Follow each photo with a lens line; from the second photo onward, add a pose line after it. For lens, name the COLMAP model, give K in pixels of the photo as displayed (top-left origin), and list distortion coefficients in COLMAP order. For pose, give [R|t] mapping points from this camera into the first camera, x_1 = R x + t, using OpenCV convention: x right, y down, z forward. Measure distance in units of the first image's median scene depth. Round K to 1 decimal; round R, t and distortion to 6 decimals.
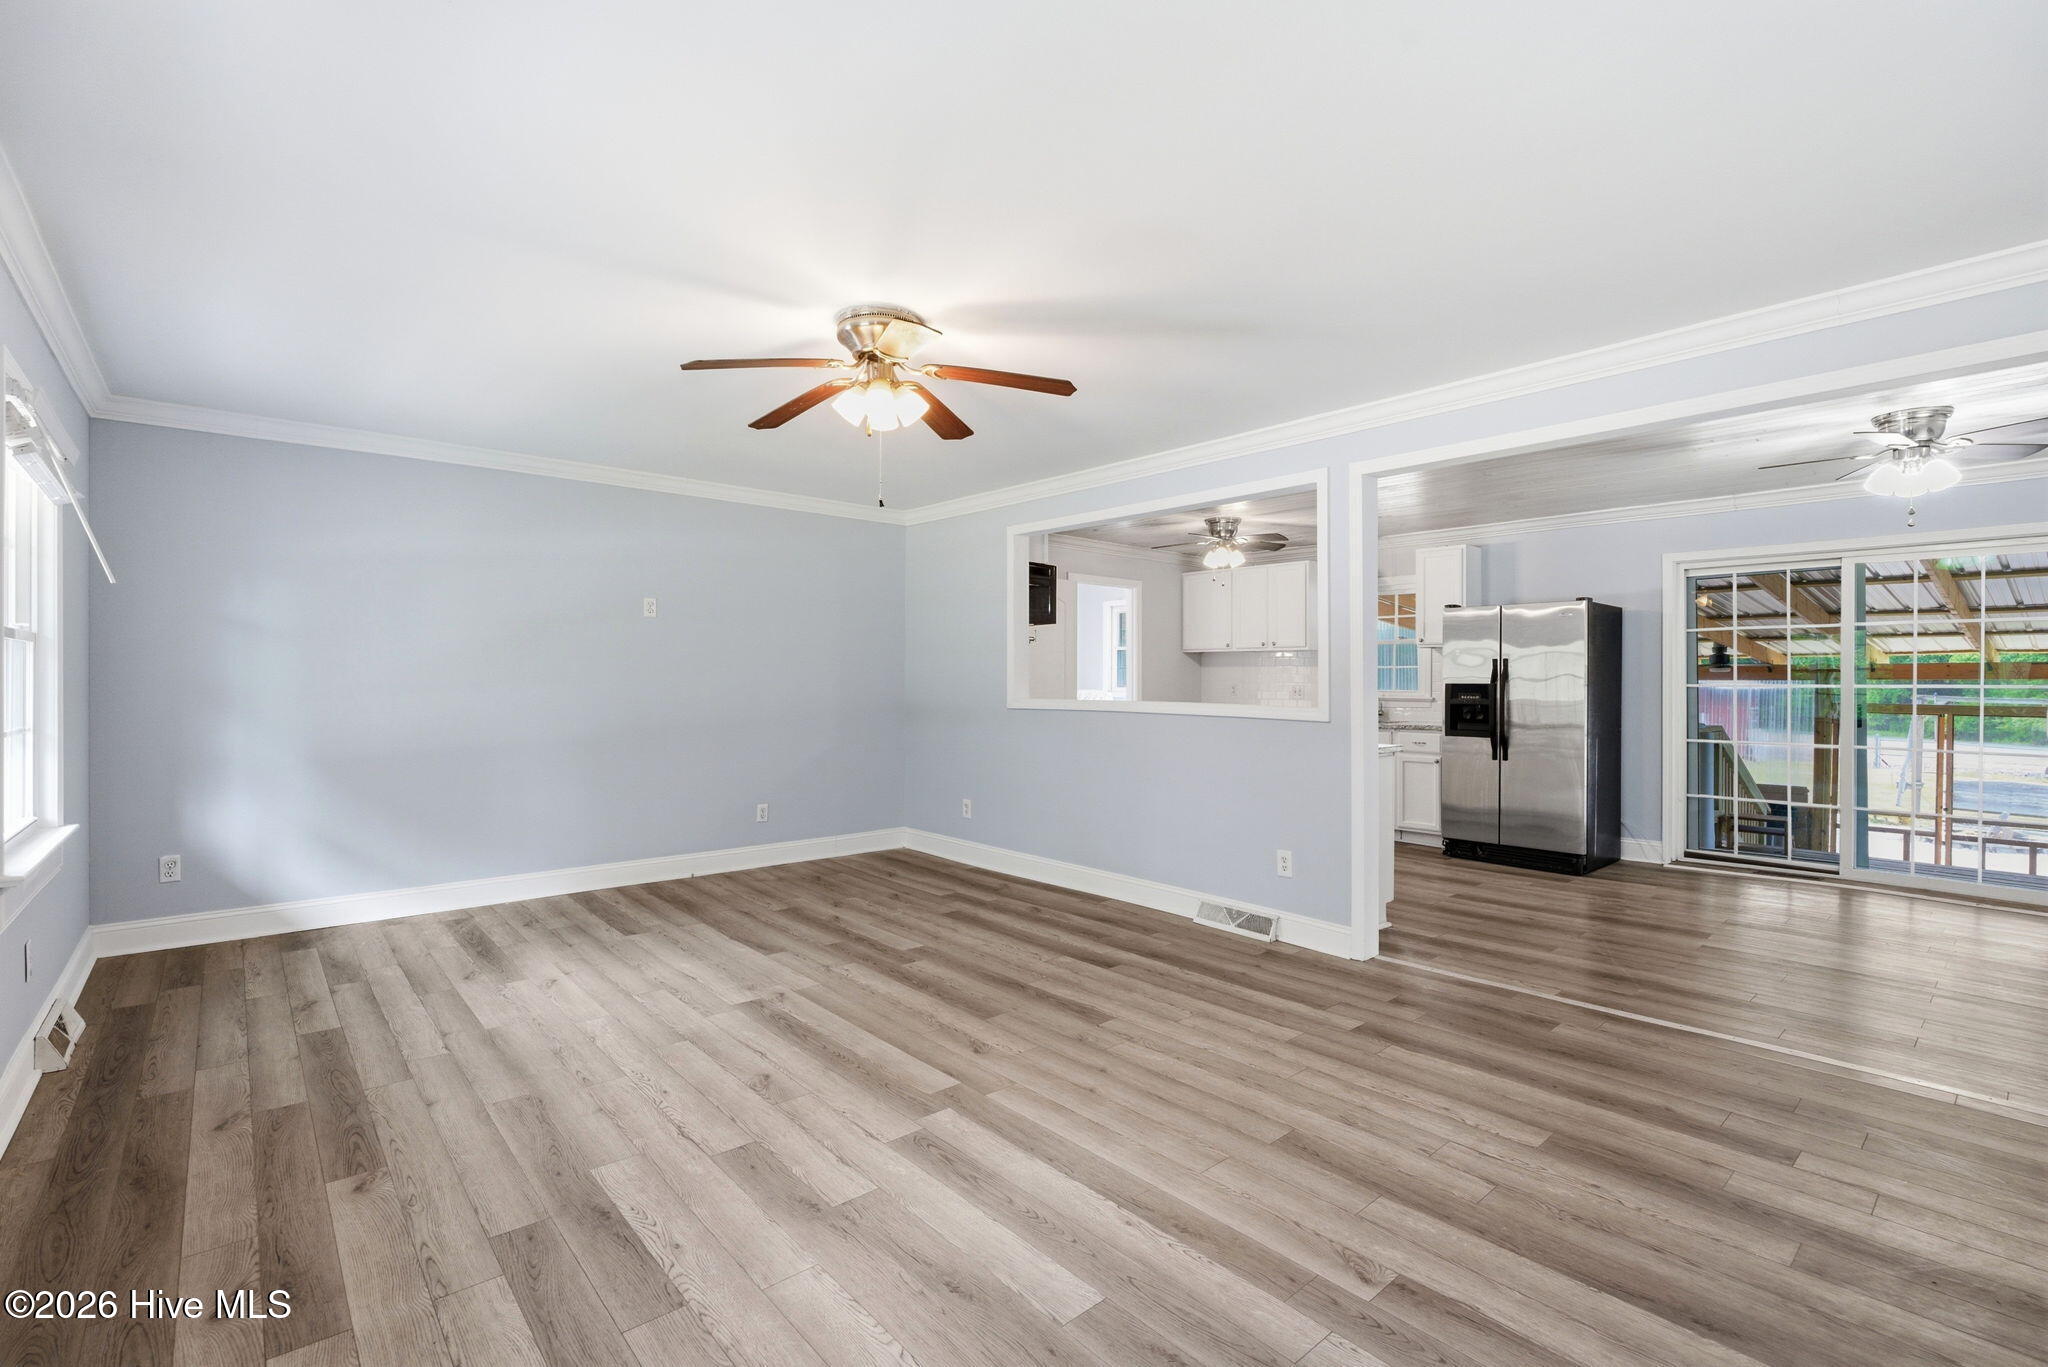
lens RADIAL K [[925.4, 0, 1030.9], [0, 925.4, 671.2], [0, 0, 1]] dist [-0.019804, 0.000393]
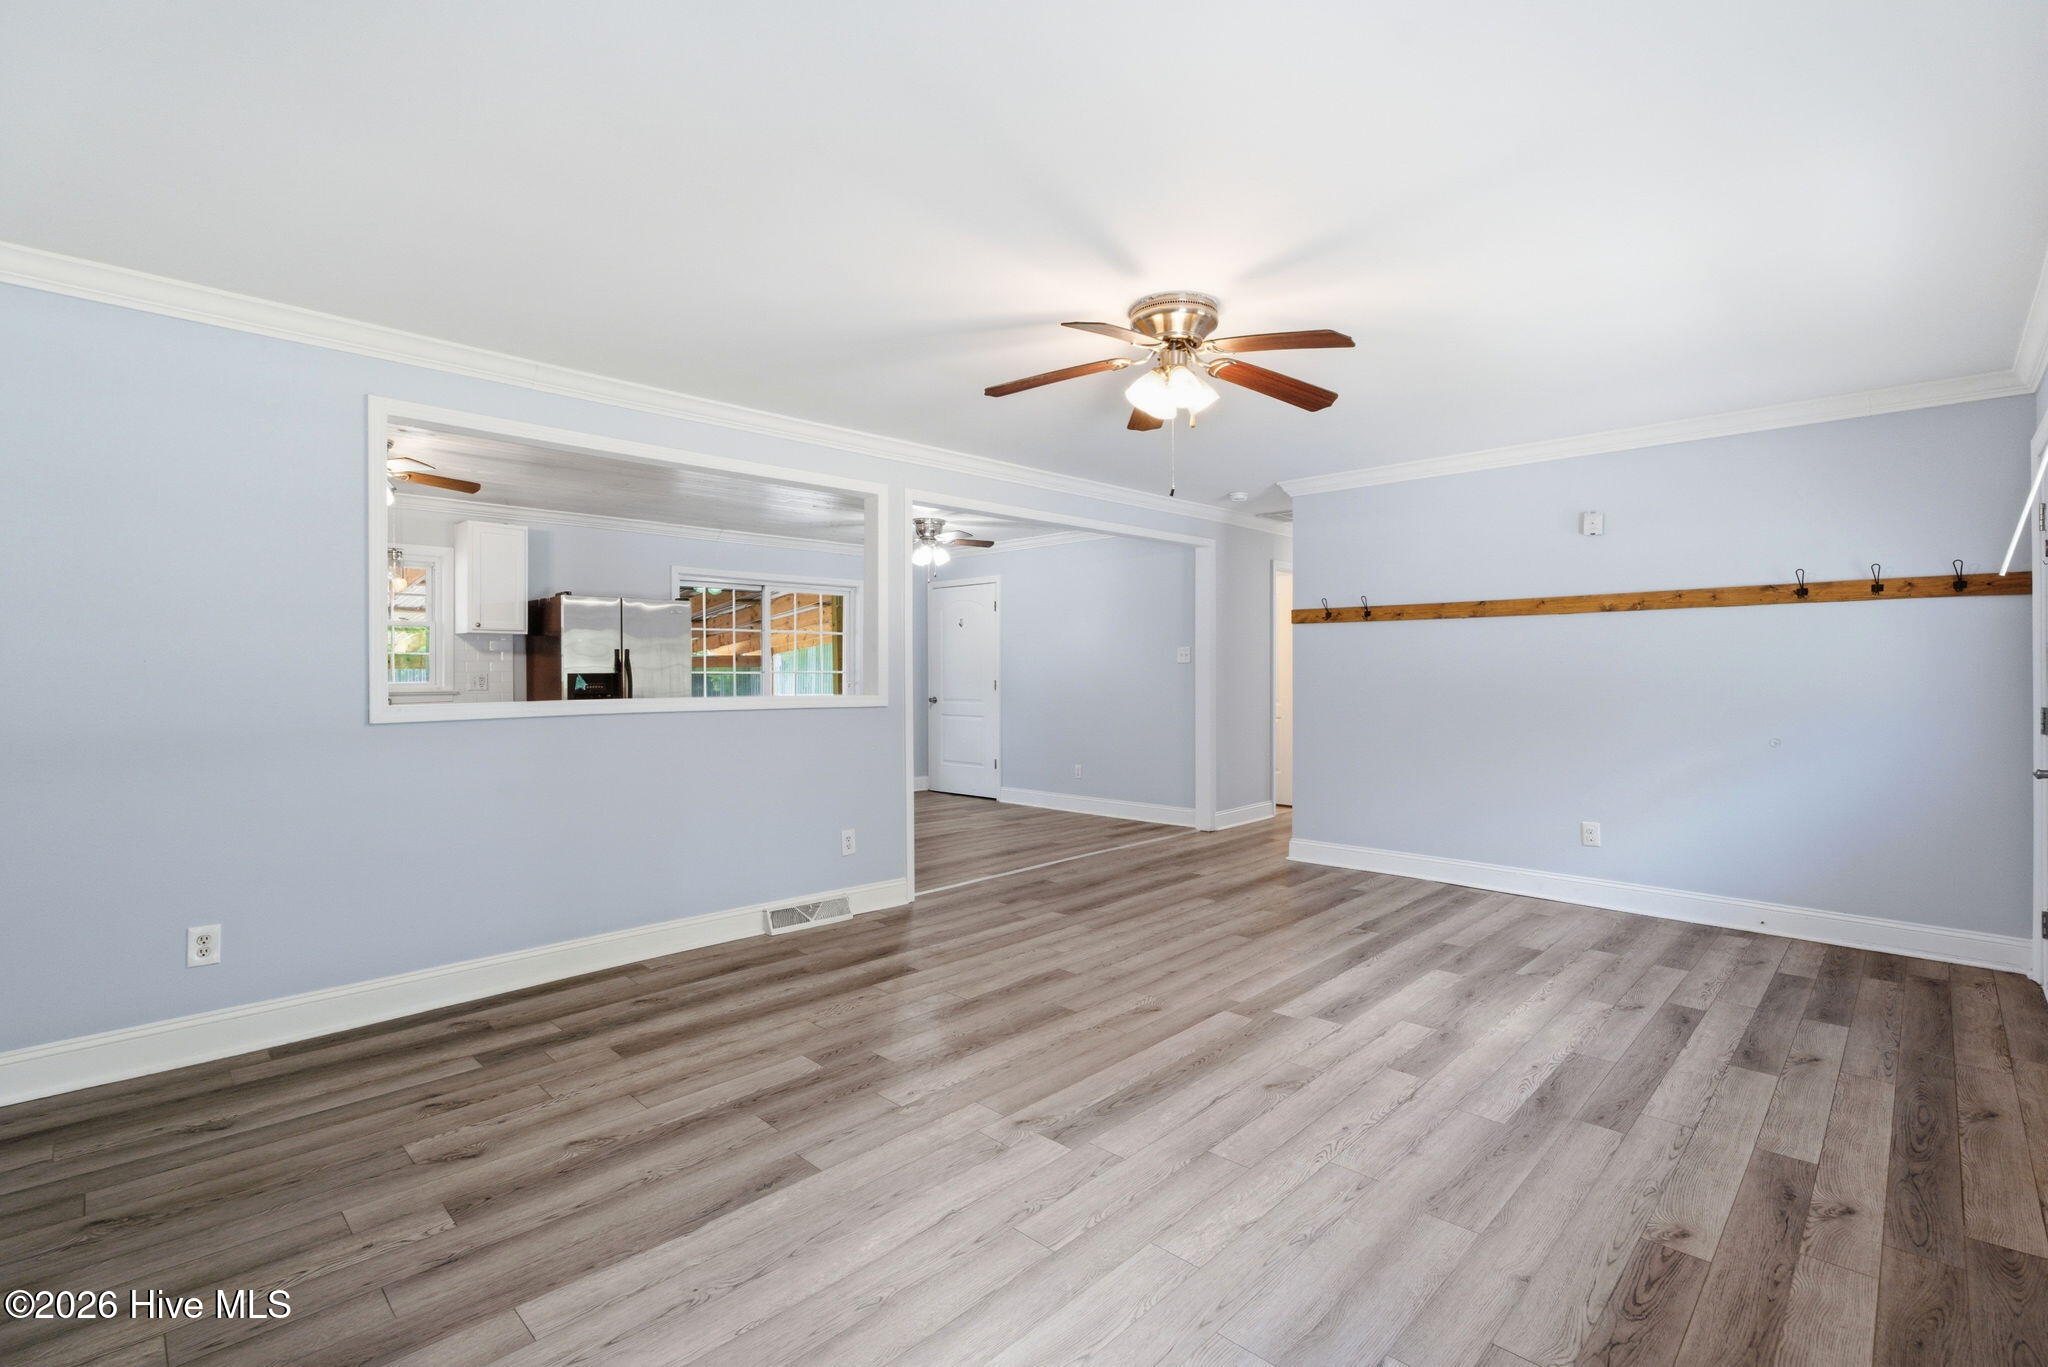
lens RADIAL K [[925.4, 0, 1030.9], [0, 925.4, 671.2], [0, 0, 1]] dist [-0.019804, 0.000393]
pose [[-0.074331, -0.006723, 0.997211, -1.149335], [-0.007851, 0.999950, 0.006156, 0.002963], [-0.997203, -0.007372, -0.074380, 1.242628]]
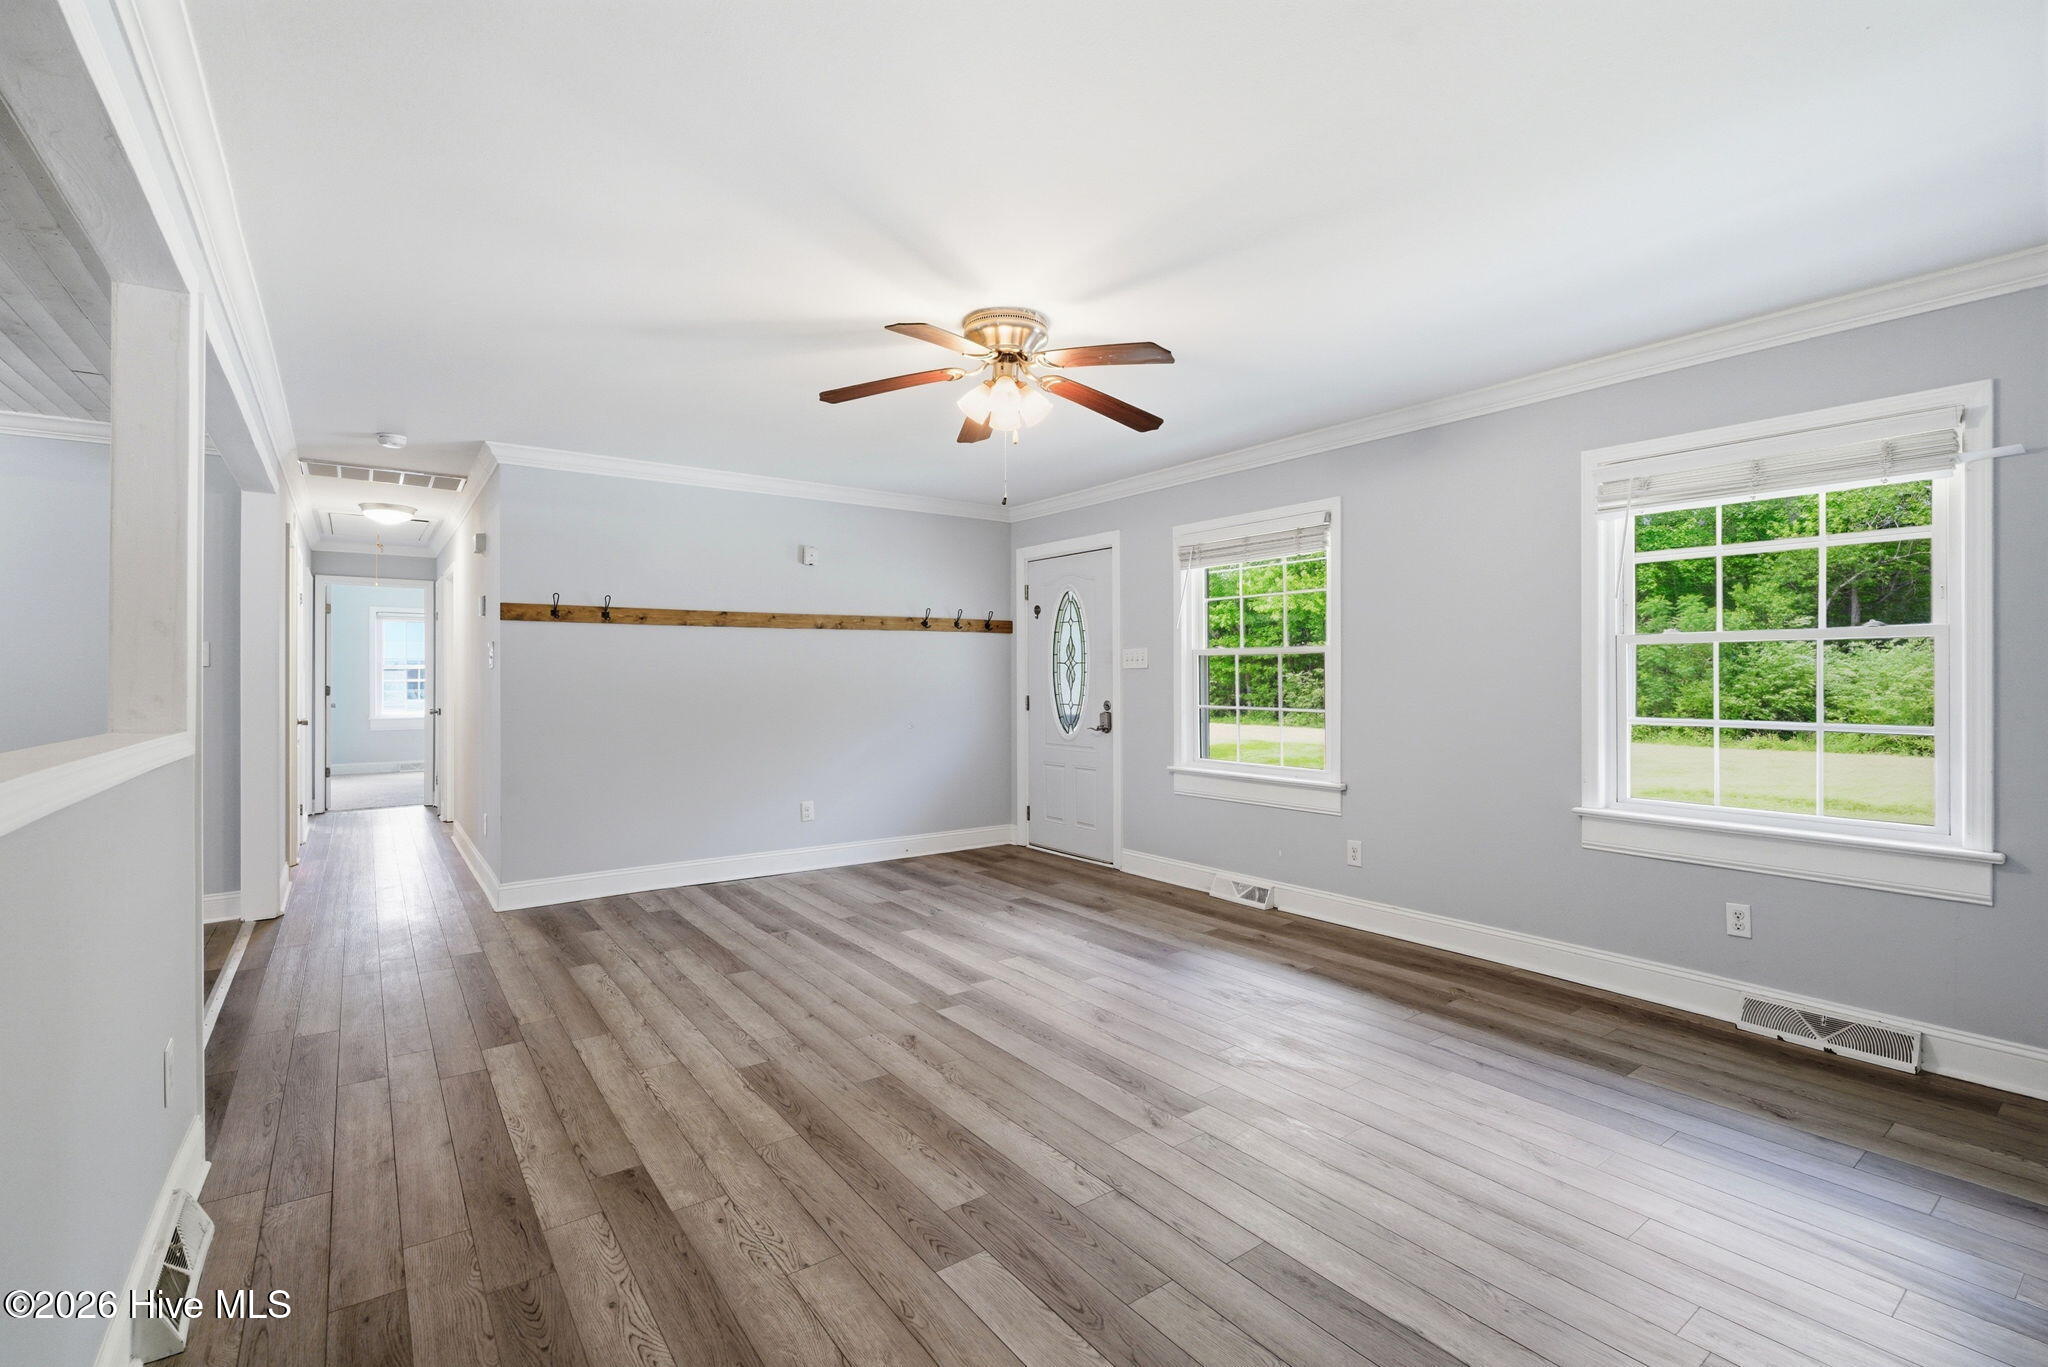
lens RADIAL K [[914.9, 0, 1026.8], [0, 914.9, 674.5], [0, 0, 1]] dist [-0.020849, 0.000122]
pose [[-0.996025, -0.001000, 0.089068, -0.277681], [-0.001880, 0.999950, -0.009799, 0.017850], [-0.089054, -0.009927, -0.995977, 2.019102]]
